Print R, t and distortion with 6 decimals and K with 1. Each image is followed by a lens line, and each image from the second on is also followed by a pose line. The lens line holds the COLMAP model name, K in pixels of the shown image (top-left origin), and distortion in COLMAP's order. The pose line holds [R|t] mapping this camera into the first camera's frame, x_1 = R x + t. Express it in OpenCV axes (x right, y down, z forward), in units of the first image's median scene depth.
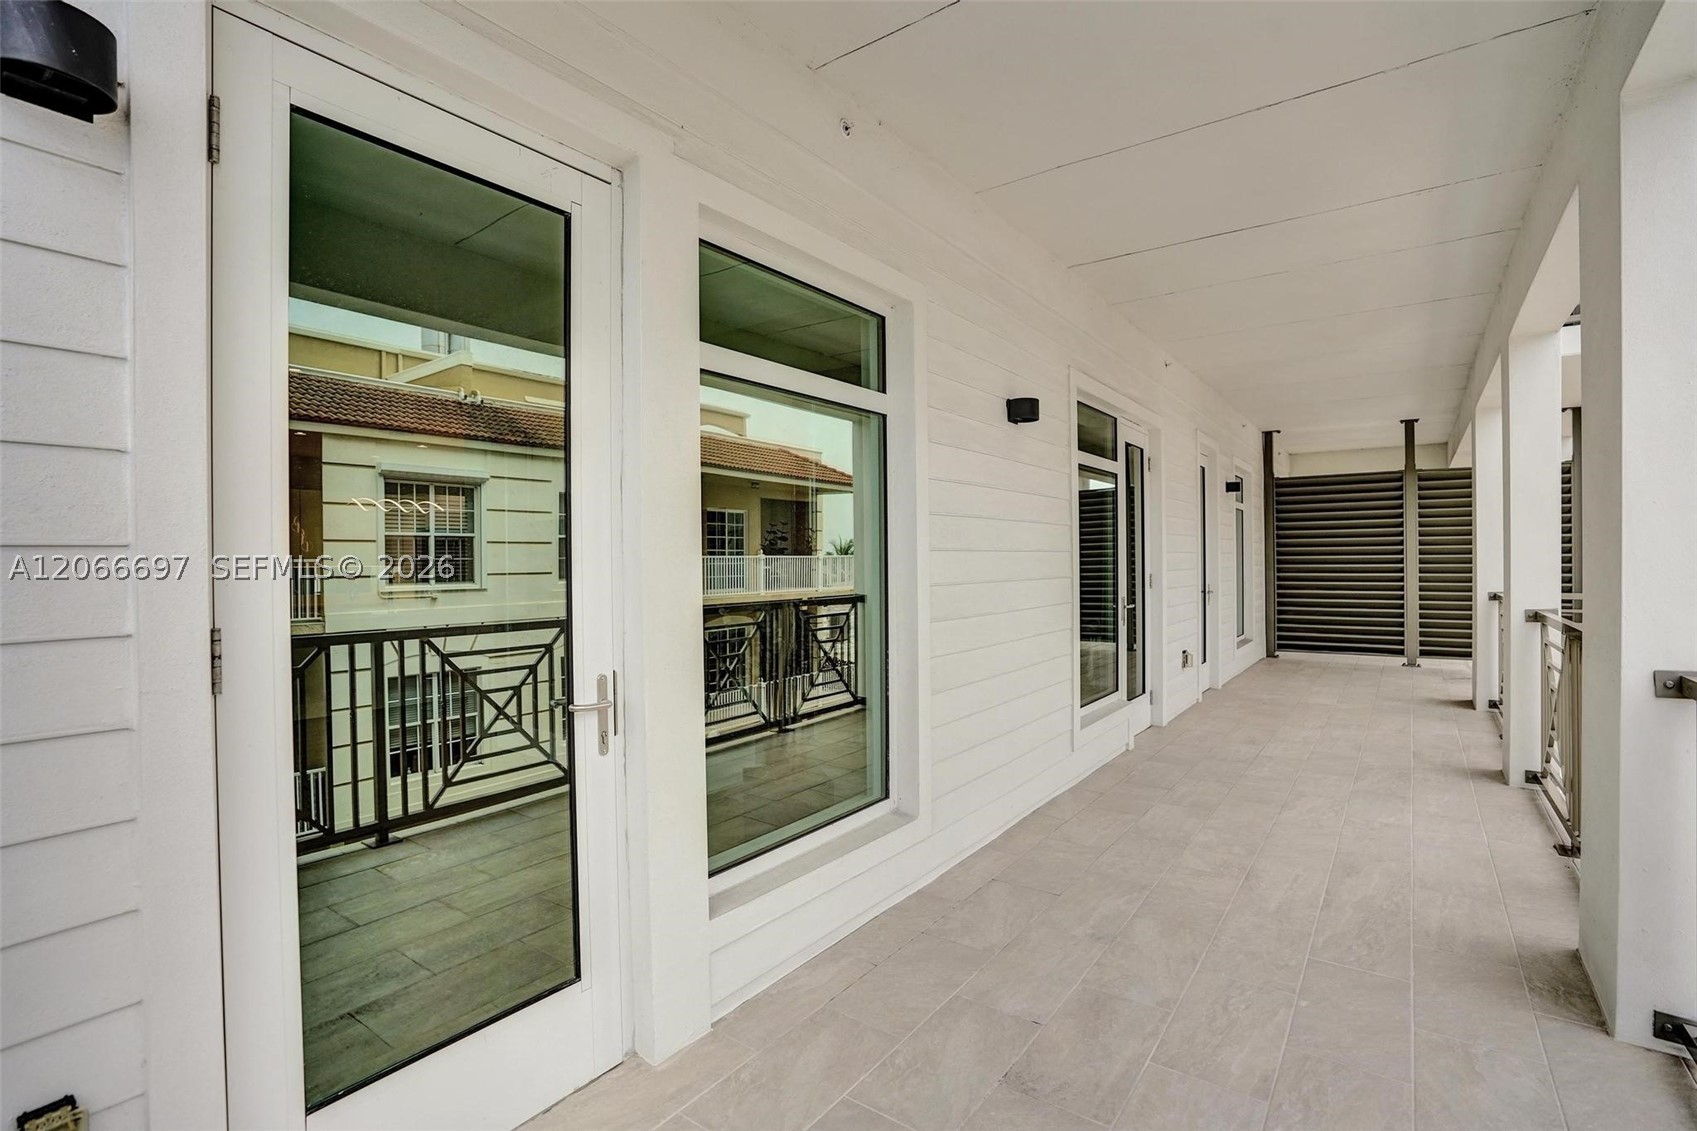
lens RADIAL K [[795.5, 0, 848.5], [0, 795.5, 565.5], [0, 0, 1]] dist [-0.052573, 0.016231]
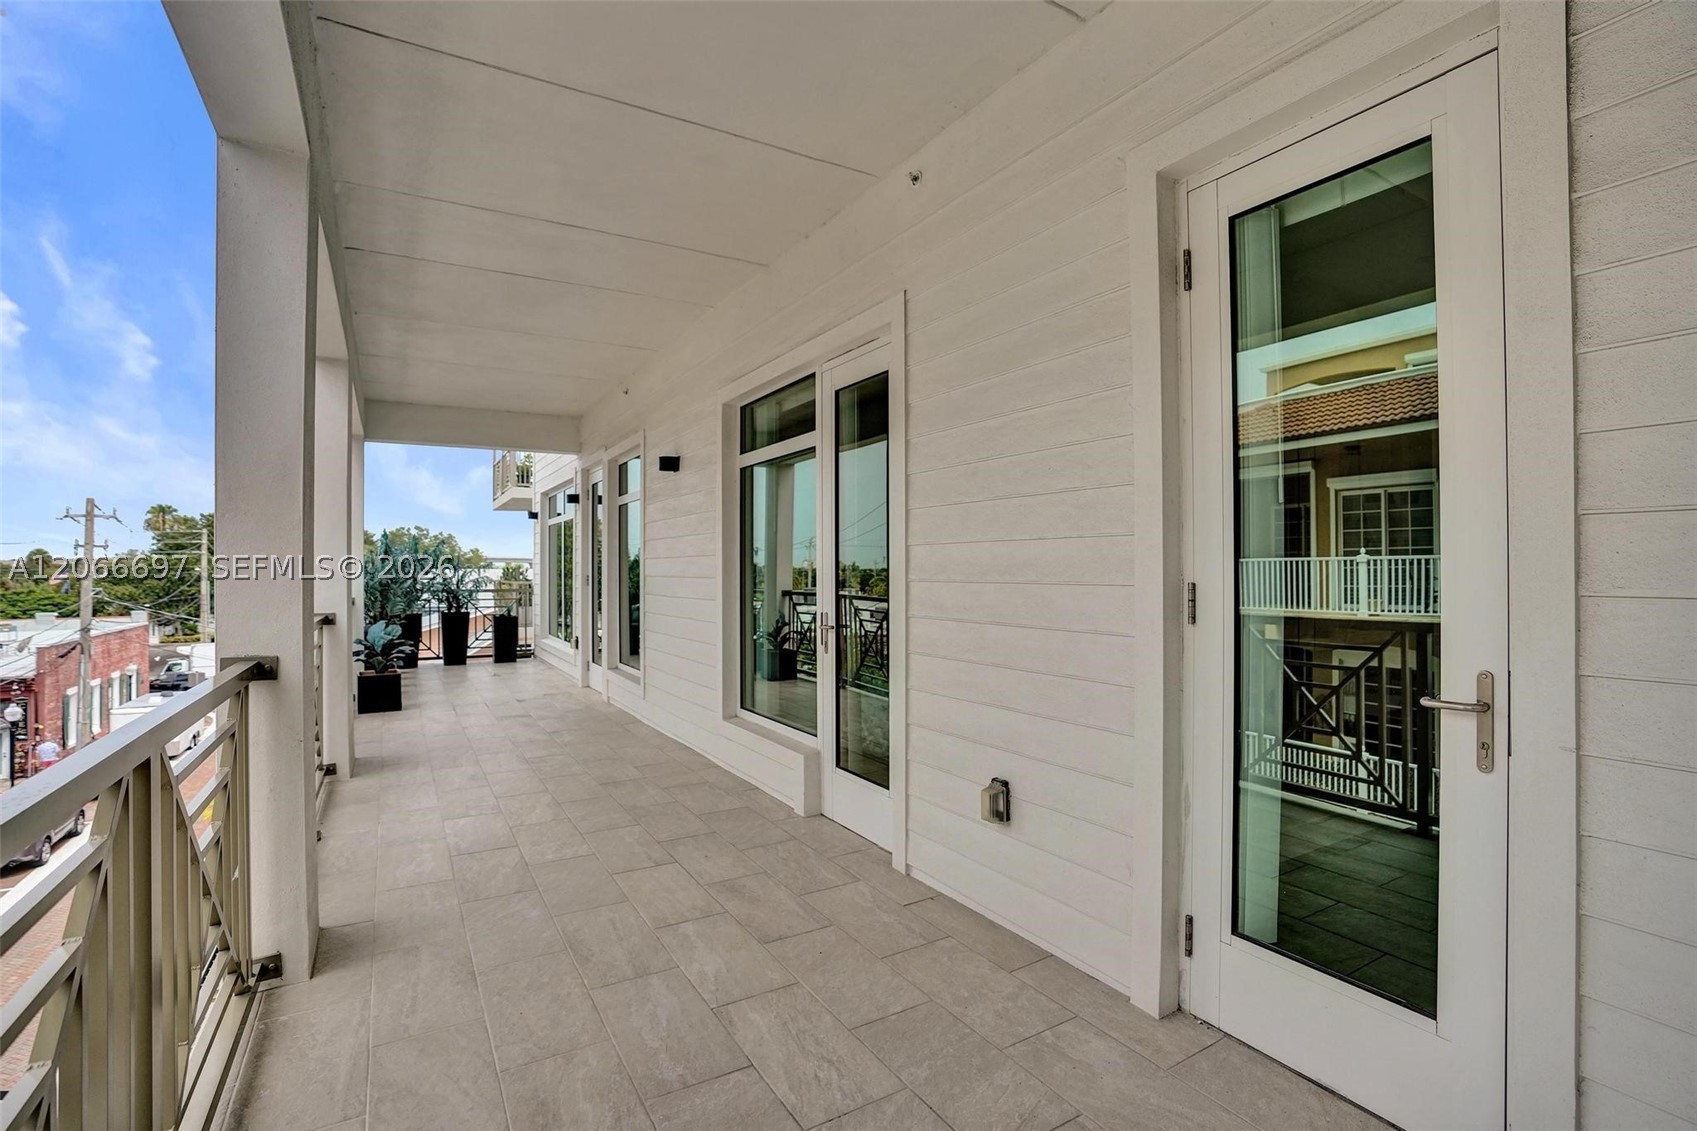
lens RADIAL K [[777.2, 0, 841.1], [0, 777.2, 538.8], [0, 0, 1]] dist [-0.020962, 0.001061]
pose [[-0.400383, -0.021487, -0.916096, 1.758029], [0.002133, 0.999700, -0.024380, -0.024318], [0.916345, -0.011715, -0.400217, 2.282317]]
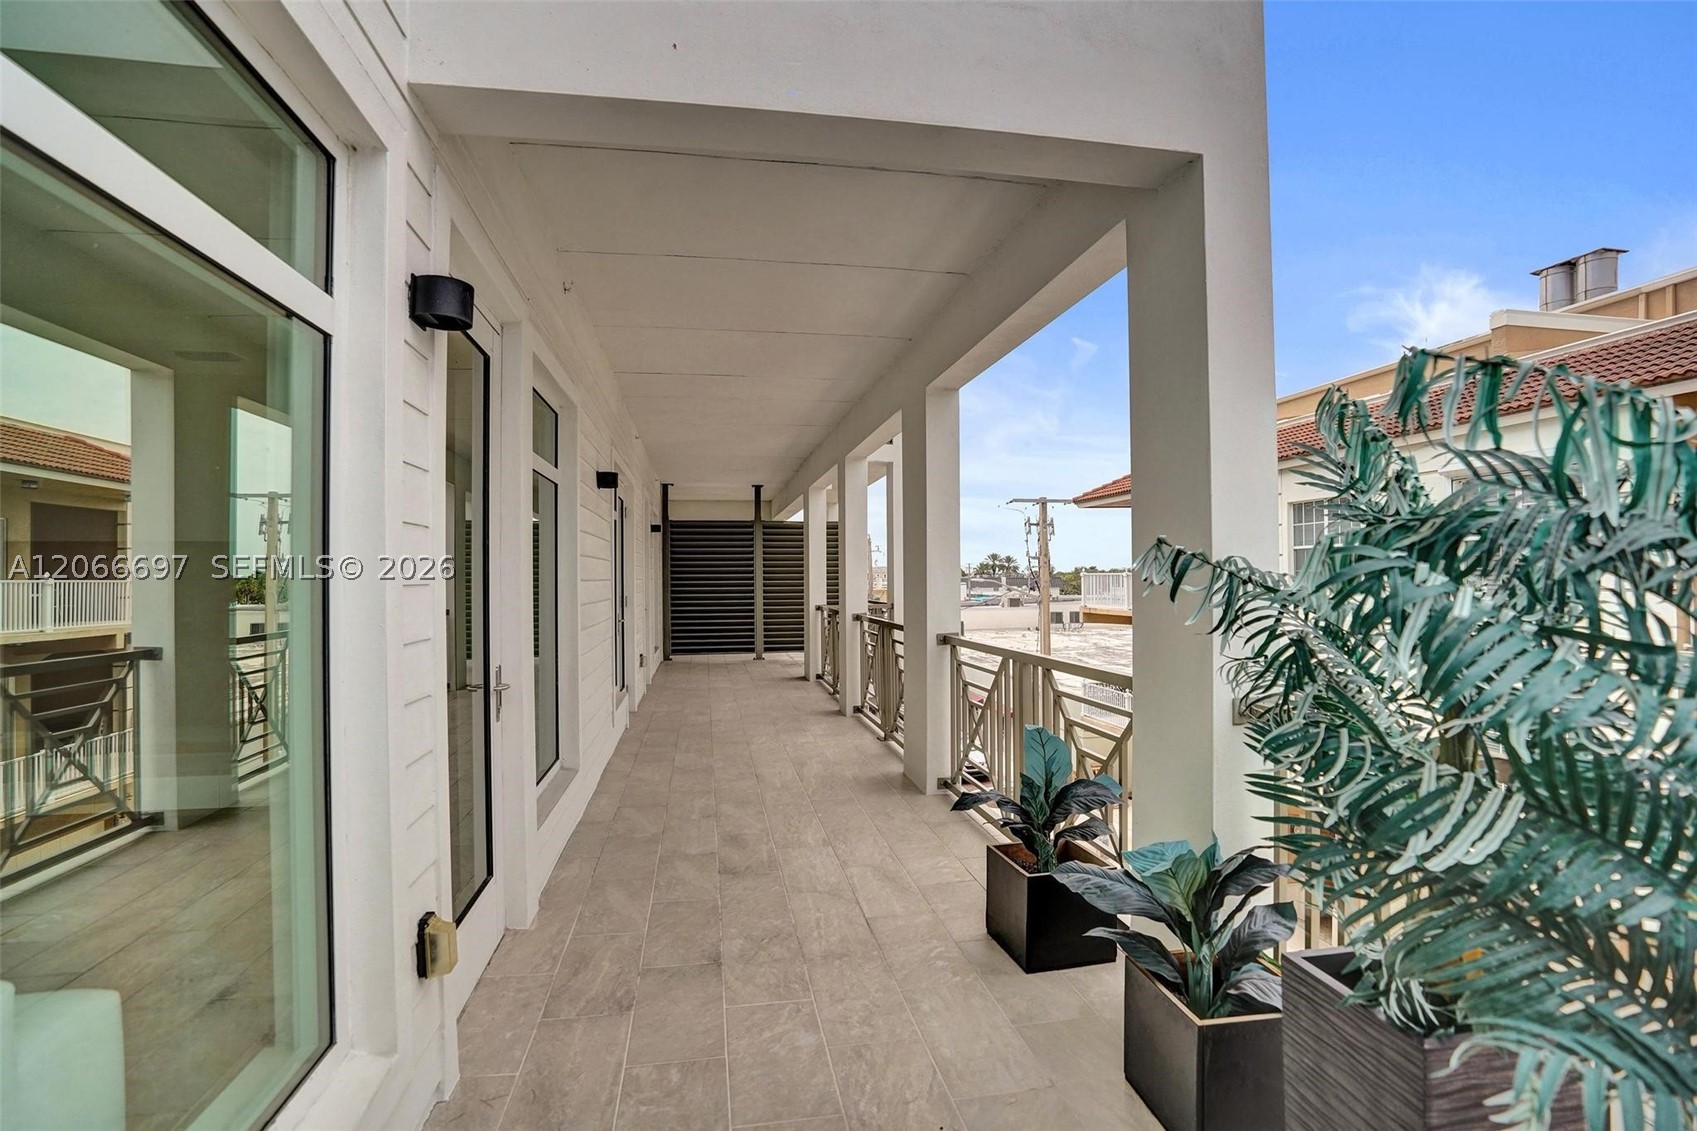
lens RADIAL K [[795.5, 0, 848.5], [0, 795.5, 565.5], [0, 0, 1]] dist [-0.052573, 0.016231]
pose [[0.689203, 0.014037, 0.724433, -0.206728], [0.005453, 0.999684, -0.024558, -0.004255], [-0.724548, 0.020875, 0.688908, -0.112925]]
